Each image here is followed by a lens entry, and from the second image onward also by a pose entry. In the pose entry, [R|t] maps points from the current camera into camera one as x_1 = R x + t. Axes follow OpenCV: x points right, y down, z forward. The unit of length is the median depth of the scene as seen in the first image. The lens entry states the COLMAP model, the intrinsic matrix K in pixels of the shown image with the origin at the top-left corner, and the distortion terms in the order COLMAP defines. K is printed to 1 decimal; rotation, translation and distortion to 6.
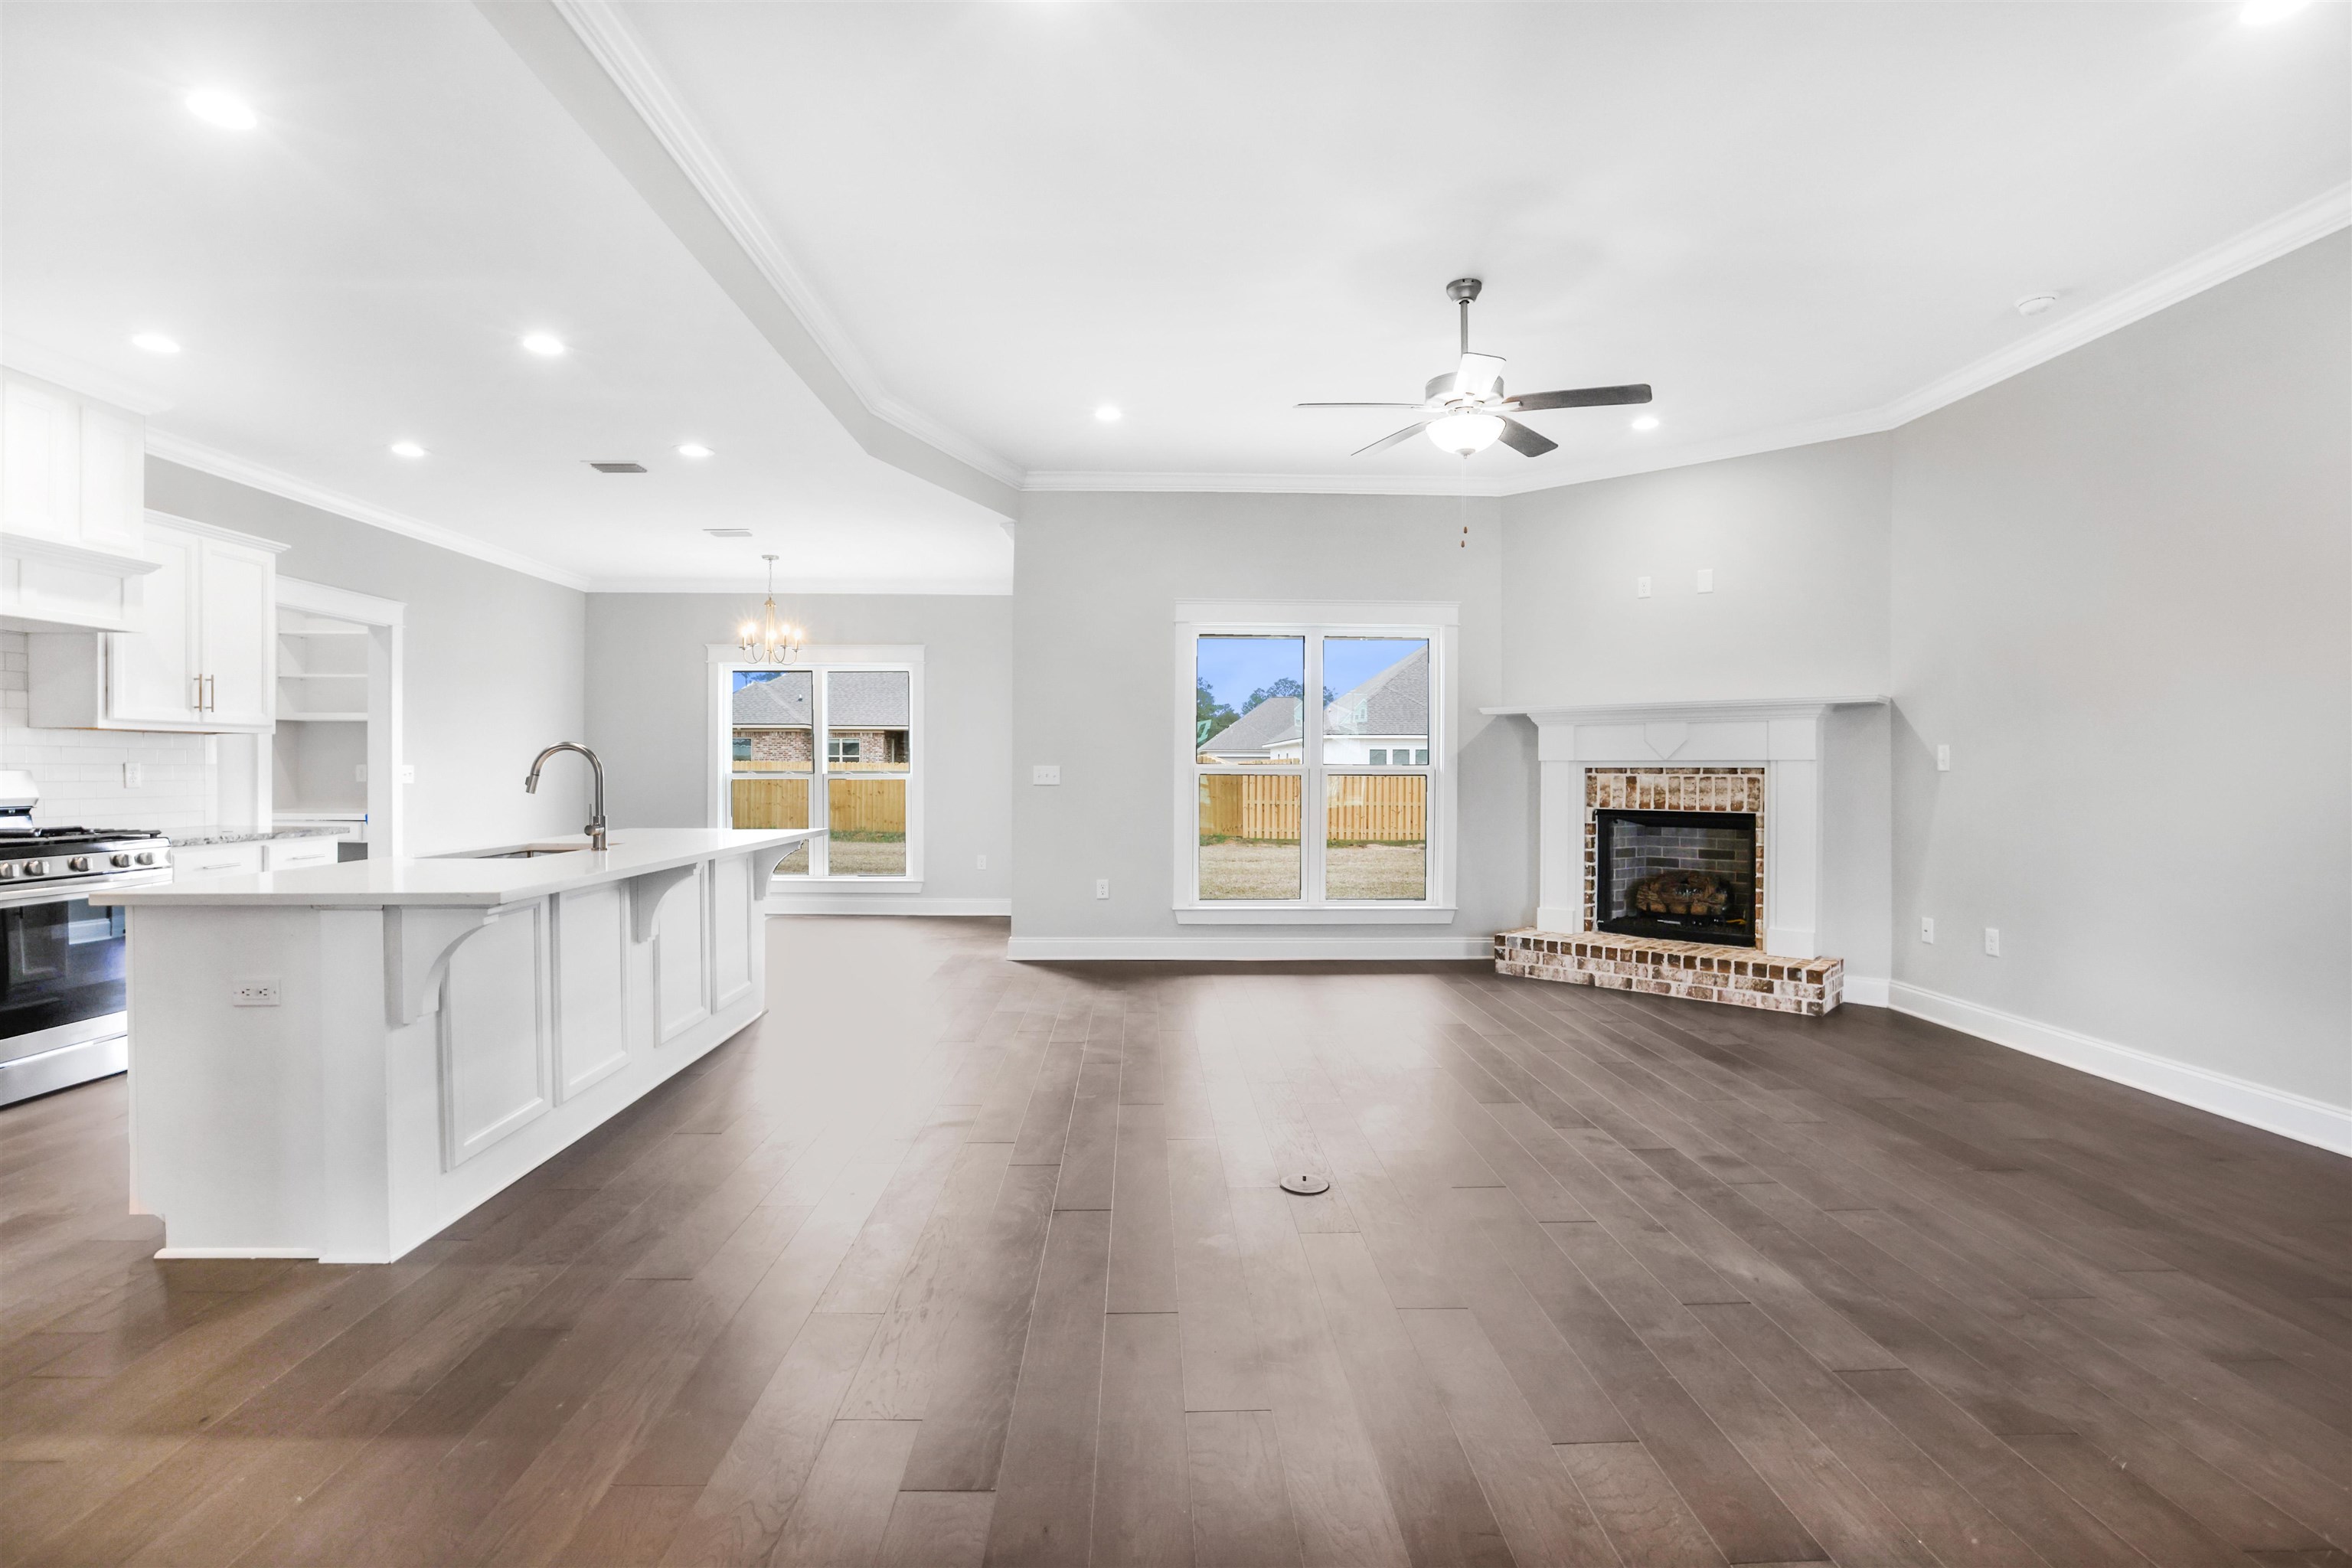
lens RADIAL K [[1088.6, 0, 1160.9], [0, 1088.6, 753.7], [0, 0, 1]] dist [-0.022815, -0.000105]
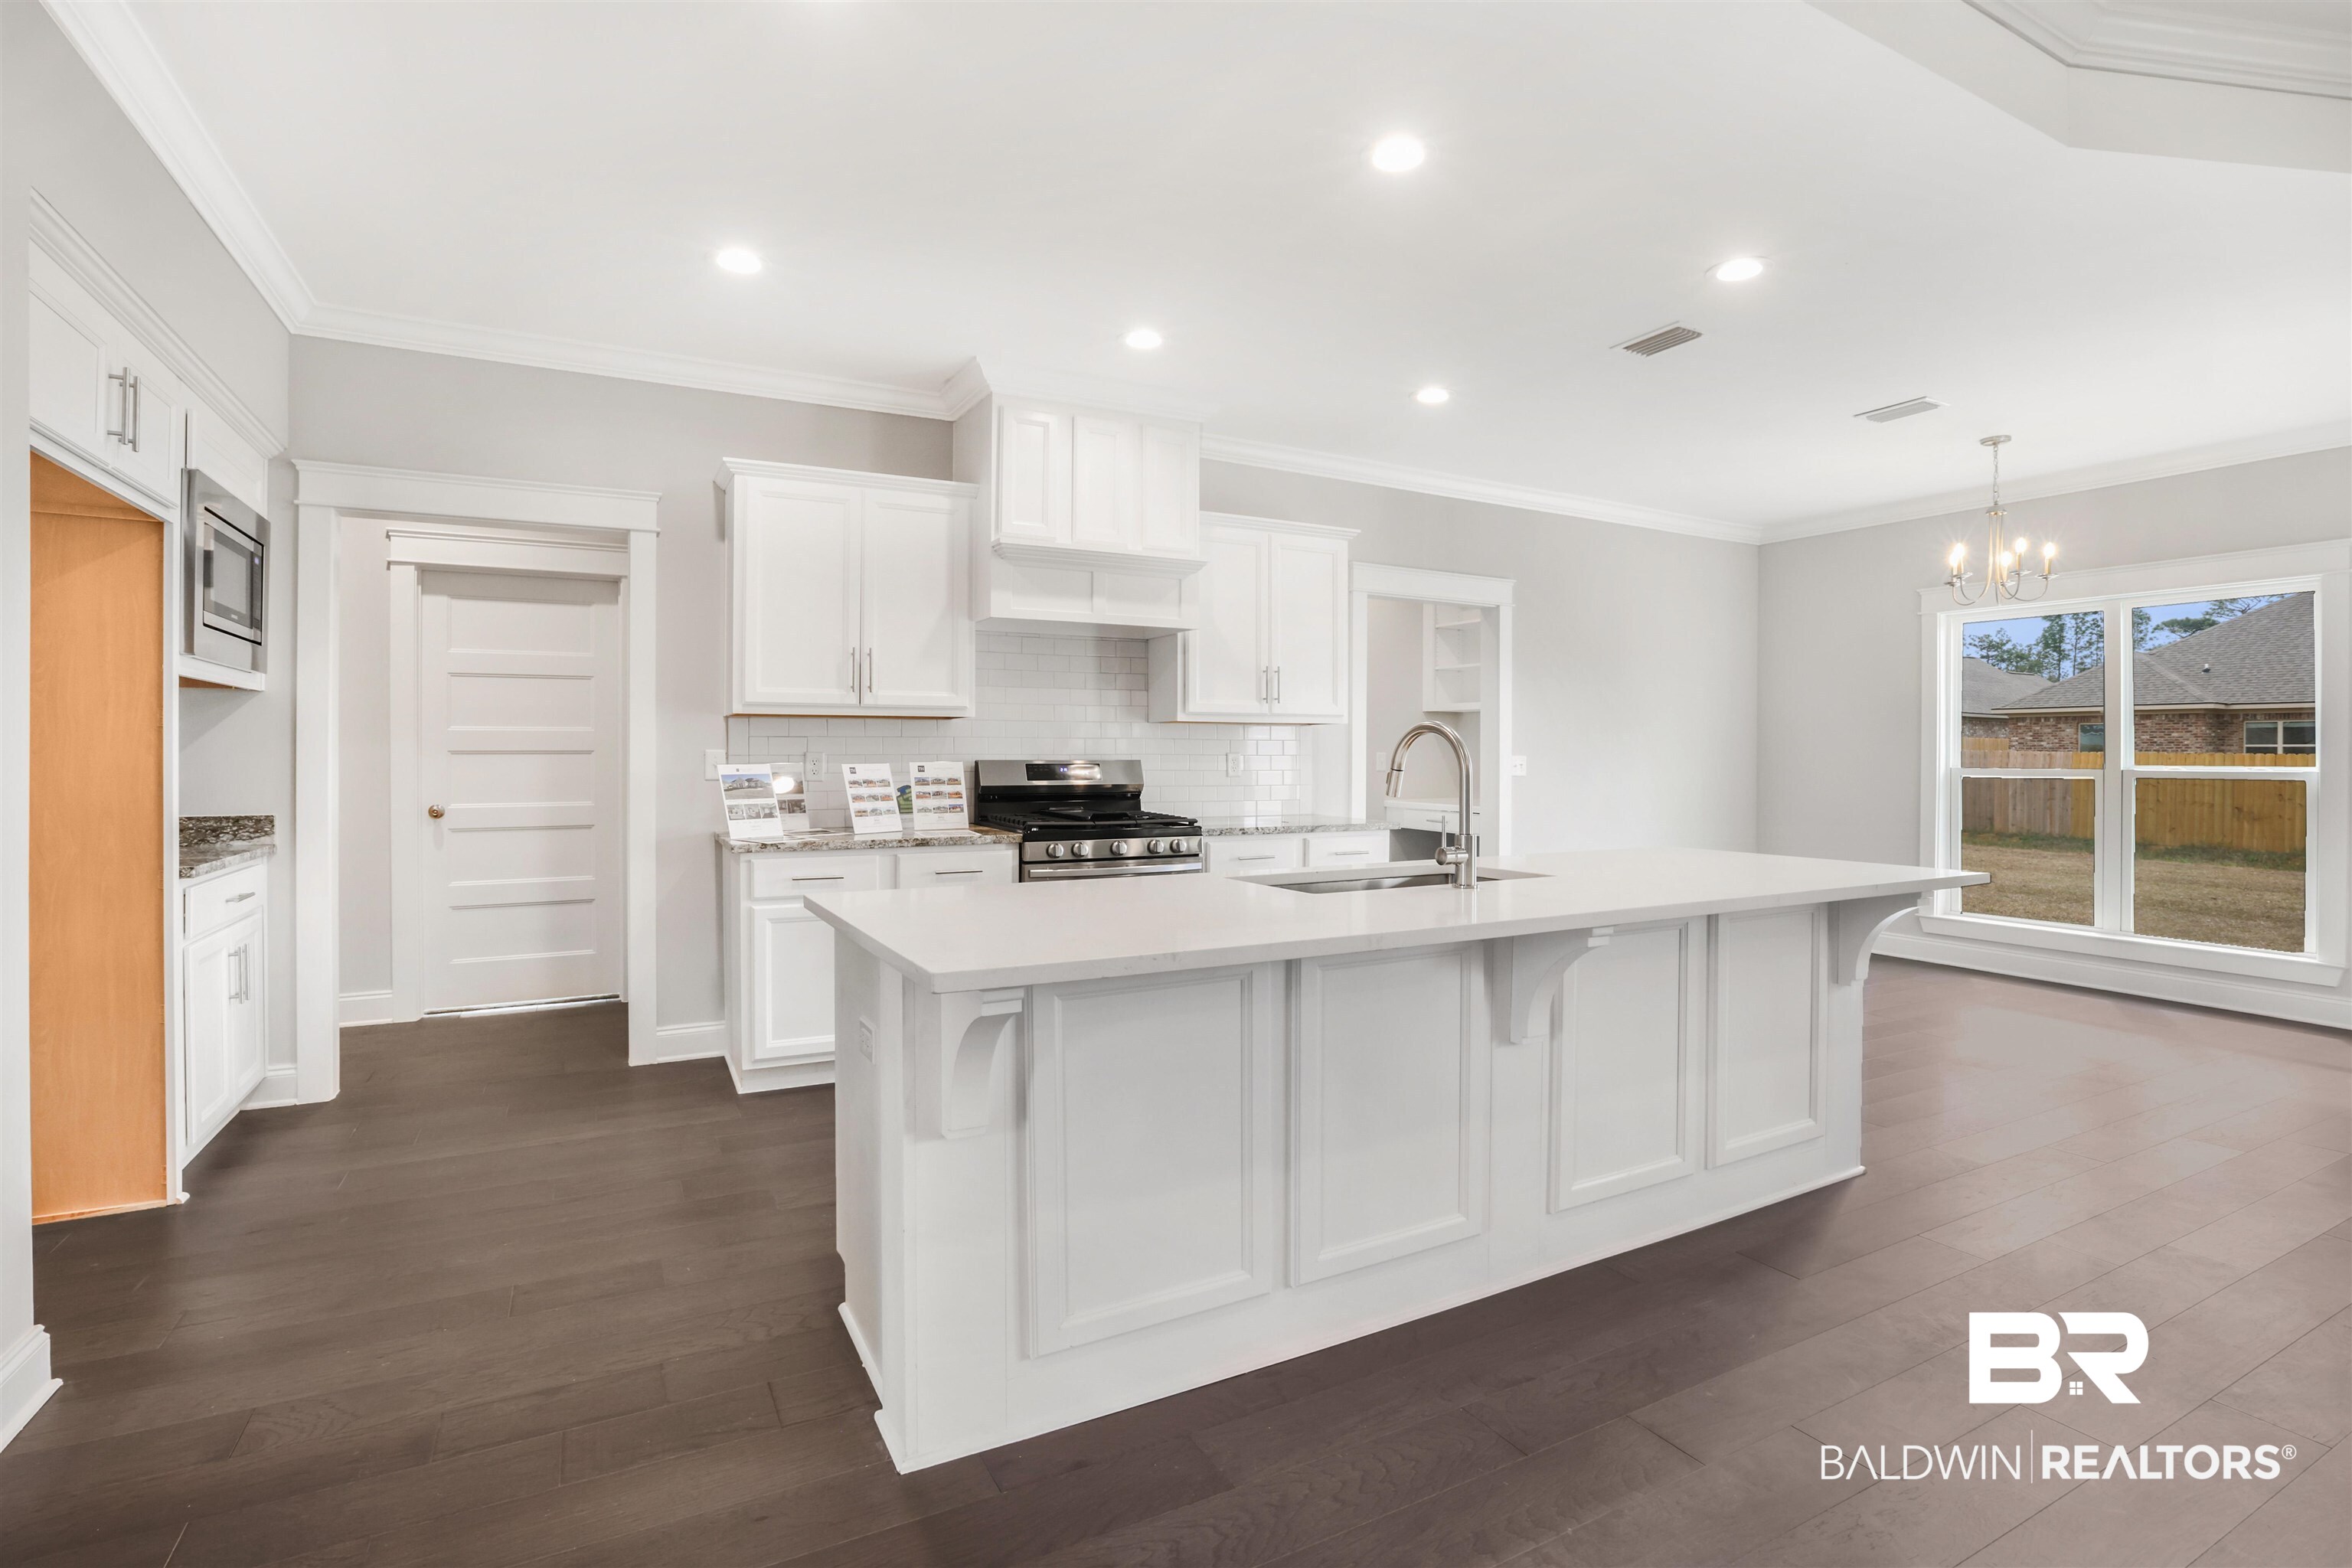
lens RADIAL K [[1088.6, 0, 1160.9], [0, 1088.6, 753.7], [0, 0, 1]] dist [-0.022815, -0.000105]
pose [[0.448148, 0.001190, -0.893958, -0.013231], [0.005686, 0.999975, 0.004181, 0.003871], [0.893941, -0.006956, 0.448130, 0.437774]]
